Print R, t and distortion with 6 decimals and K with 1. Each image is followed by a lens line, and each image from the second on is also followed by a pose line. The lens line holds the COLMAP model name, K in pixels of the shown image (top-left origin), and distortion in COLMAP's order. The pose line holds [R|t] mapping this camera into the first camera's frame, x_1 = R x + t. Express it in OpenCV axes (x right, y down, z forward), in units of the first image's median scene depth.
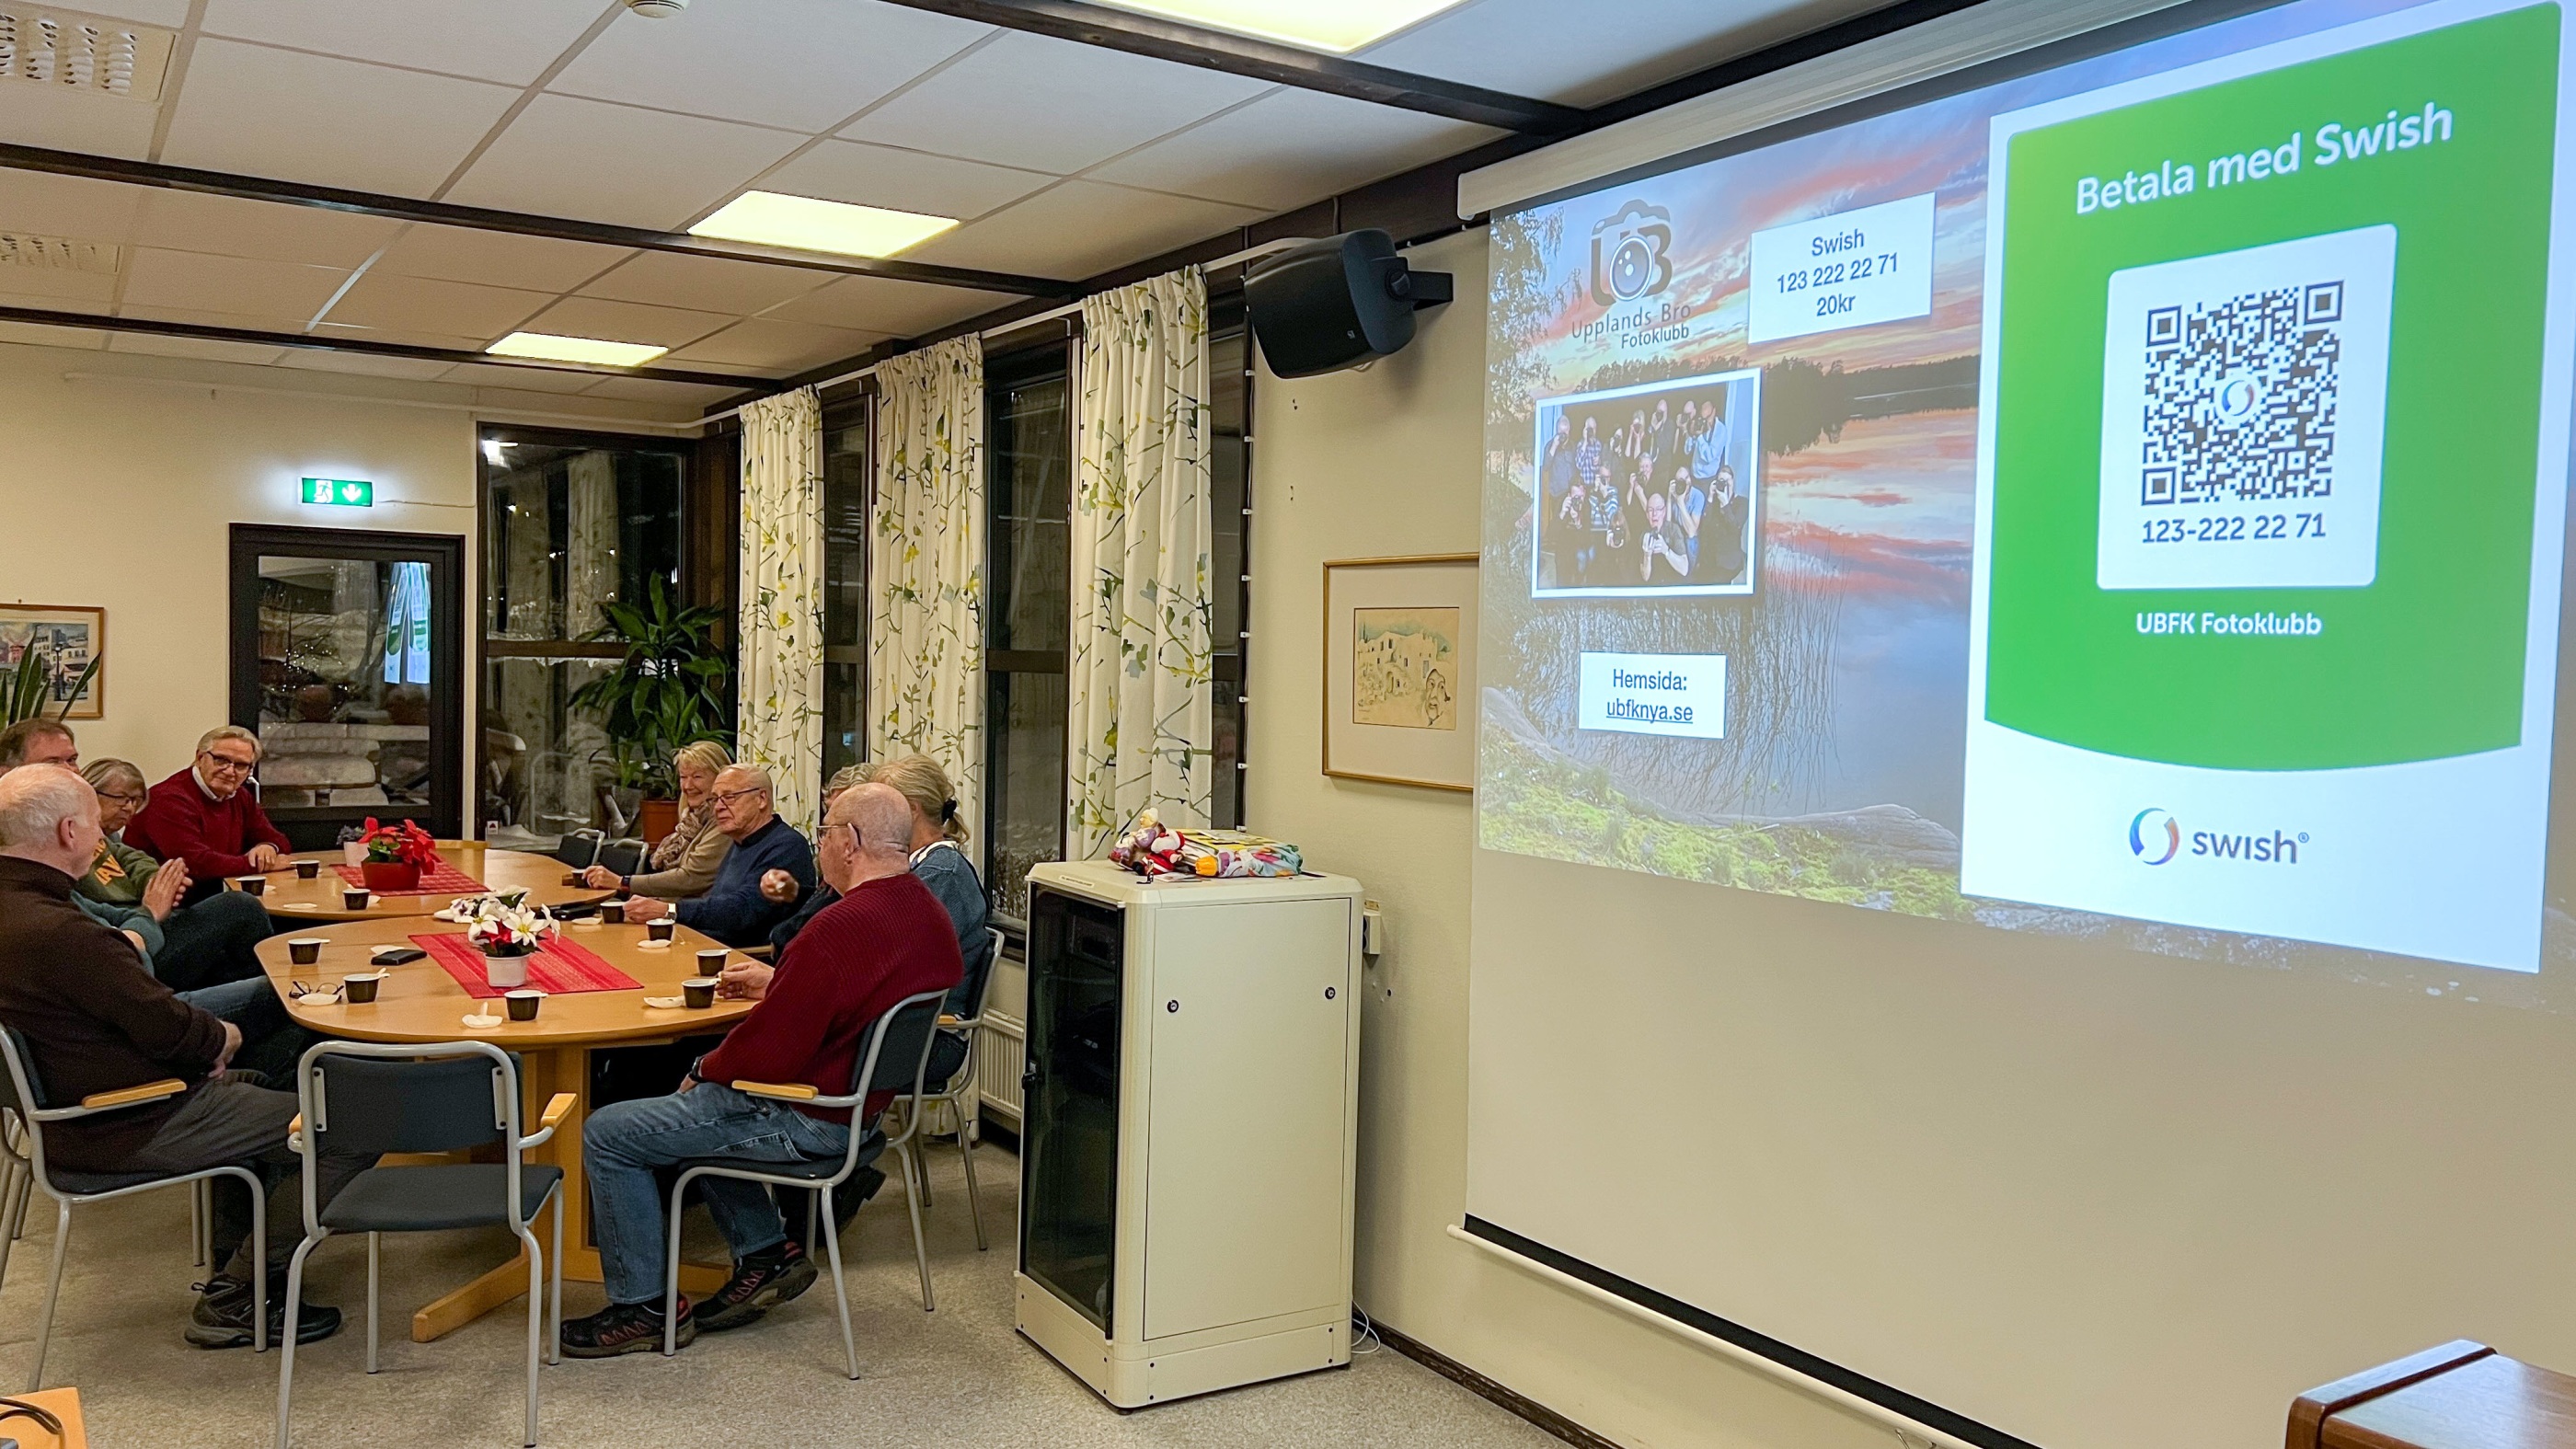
lens RADIAL K [[1954.7, 0, 1283.8], [0, 1954.7, 773.1], [0, 0, 1]] dist [0.009127, 0.000624]
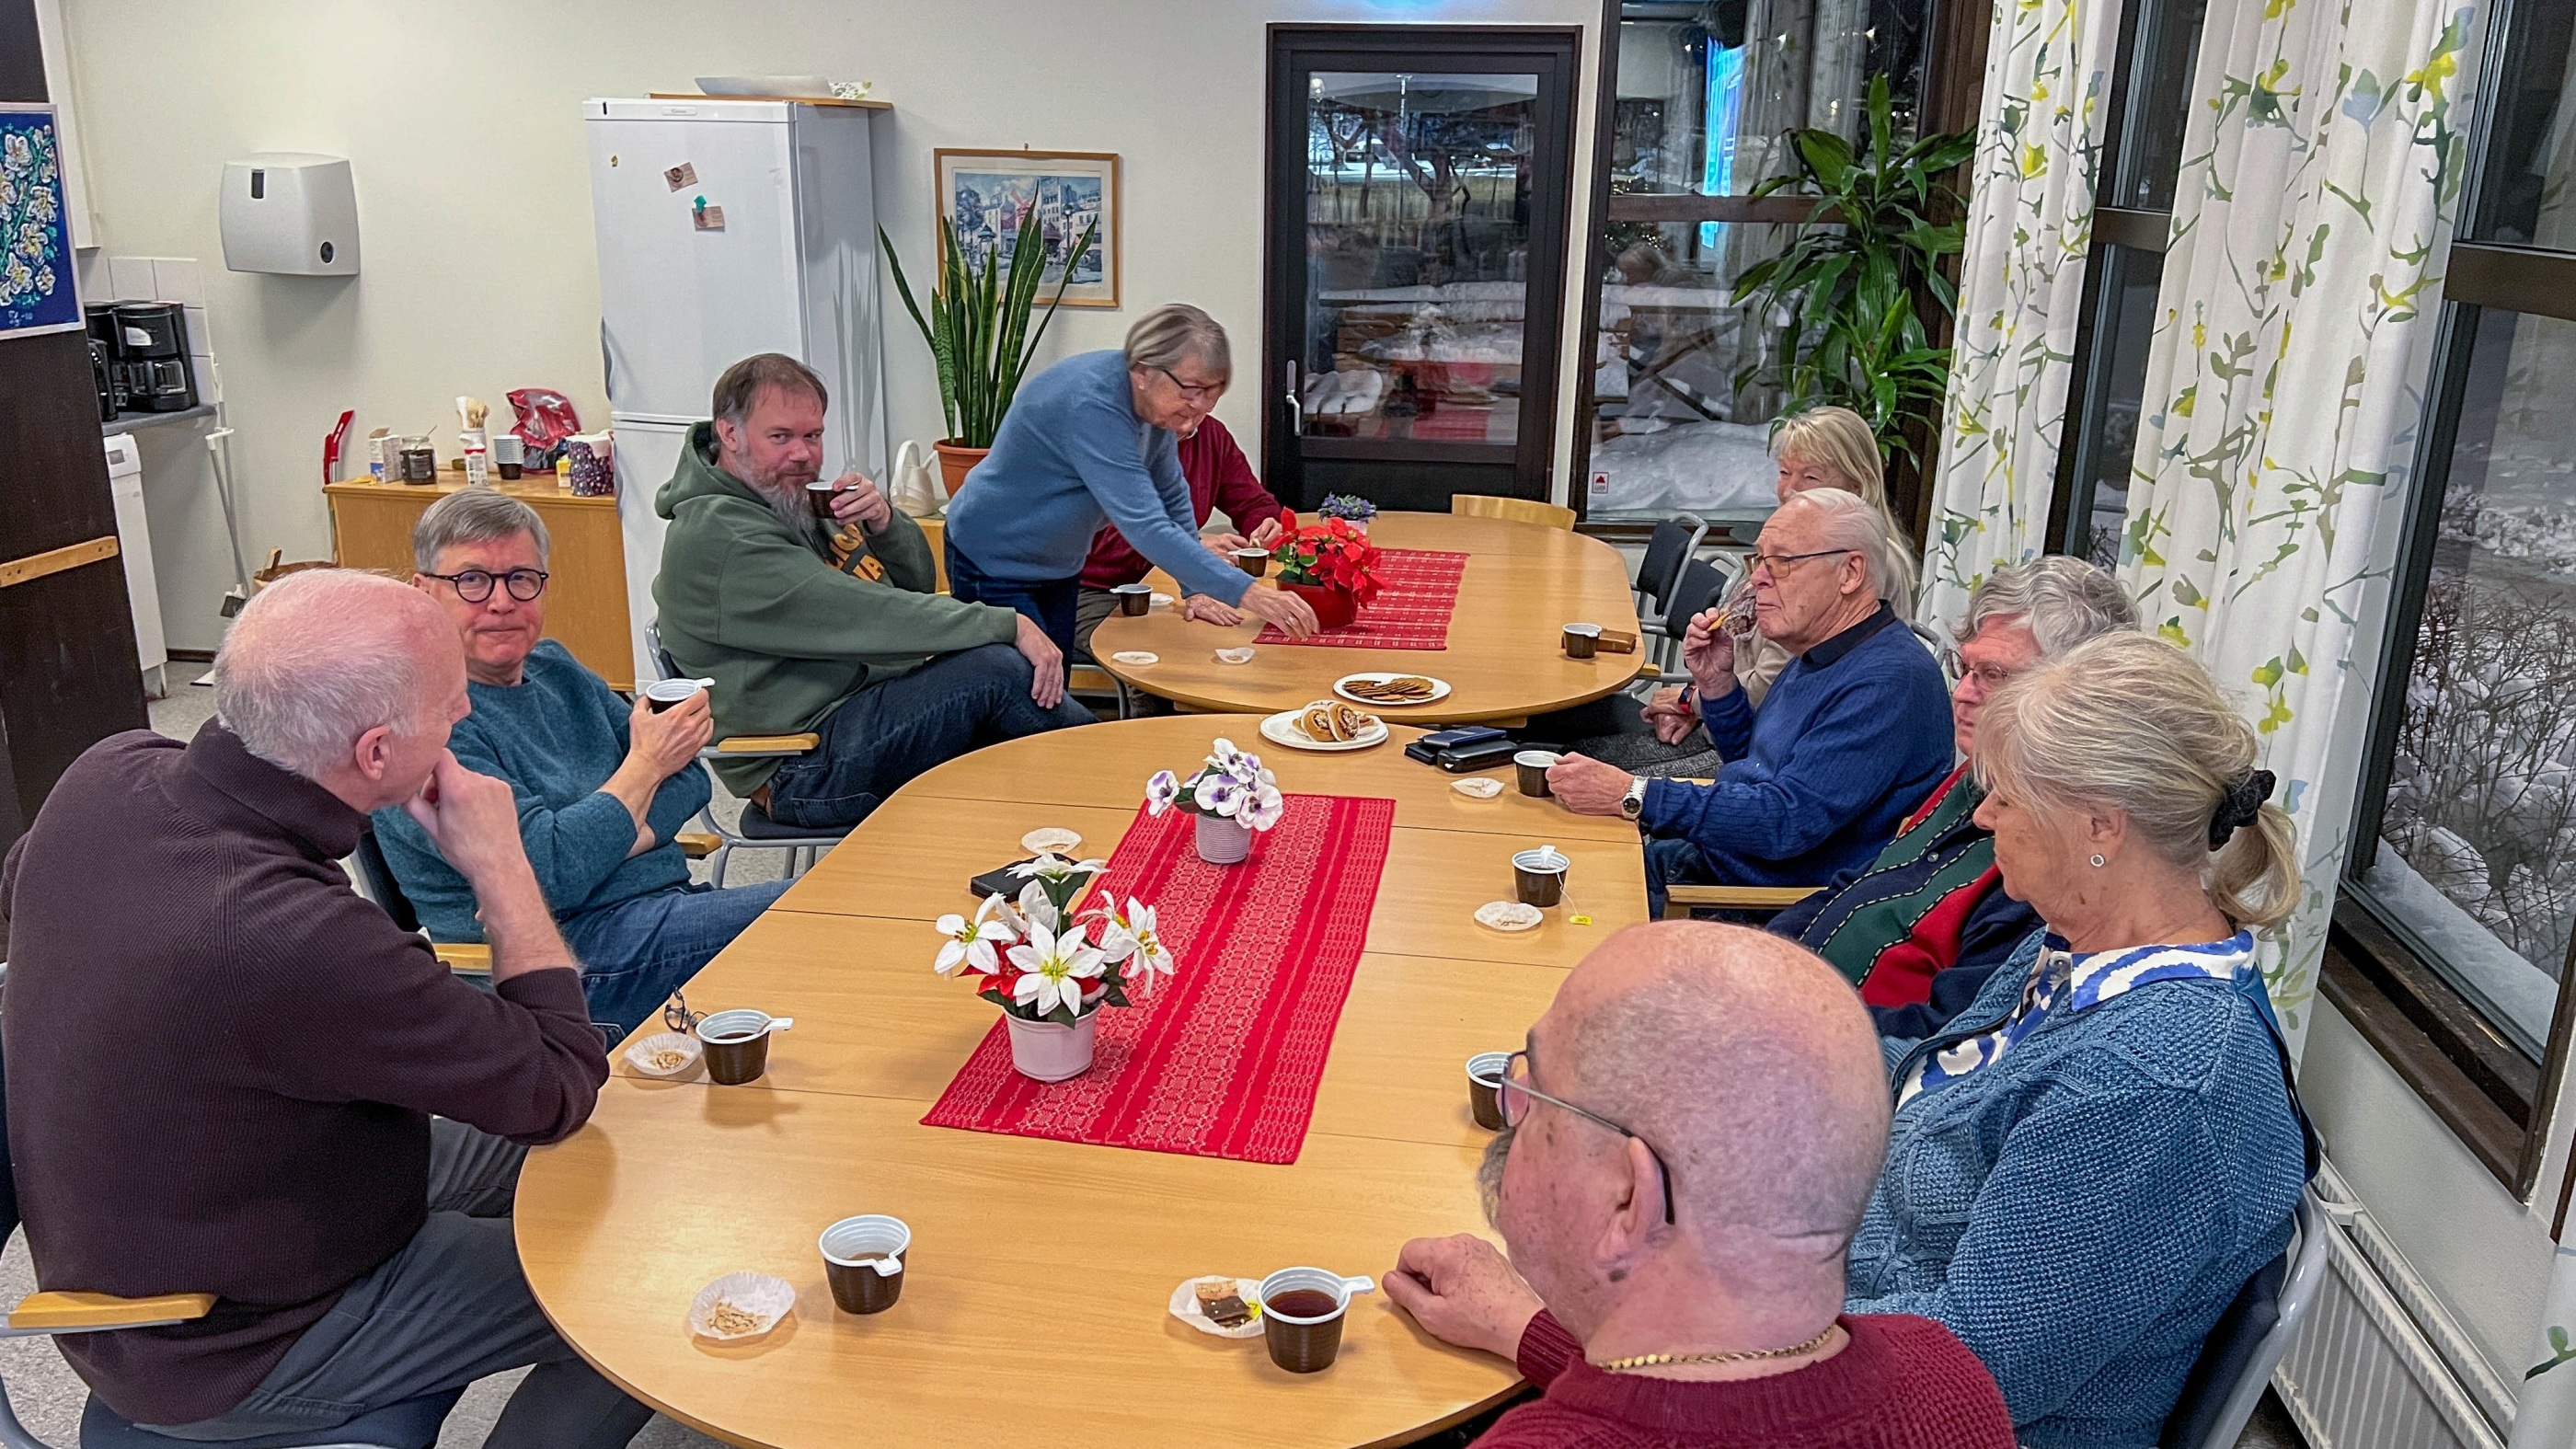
lens RADIAL K [[1954.7, 0, 1283.8], [0, 1954.7, 773.1], [0, 0, 1]] dist [0.009127, 0.000624]
pose [[0.770342, 0.181164, -0.611353, -0.066201], [-0.033837, 0.969052, 0.244526, -0.043543], [0.636732, -0.167682, 0.752632, 0.478037]]
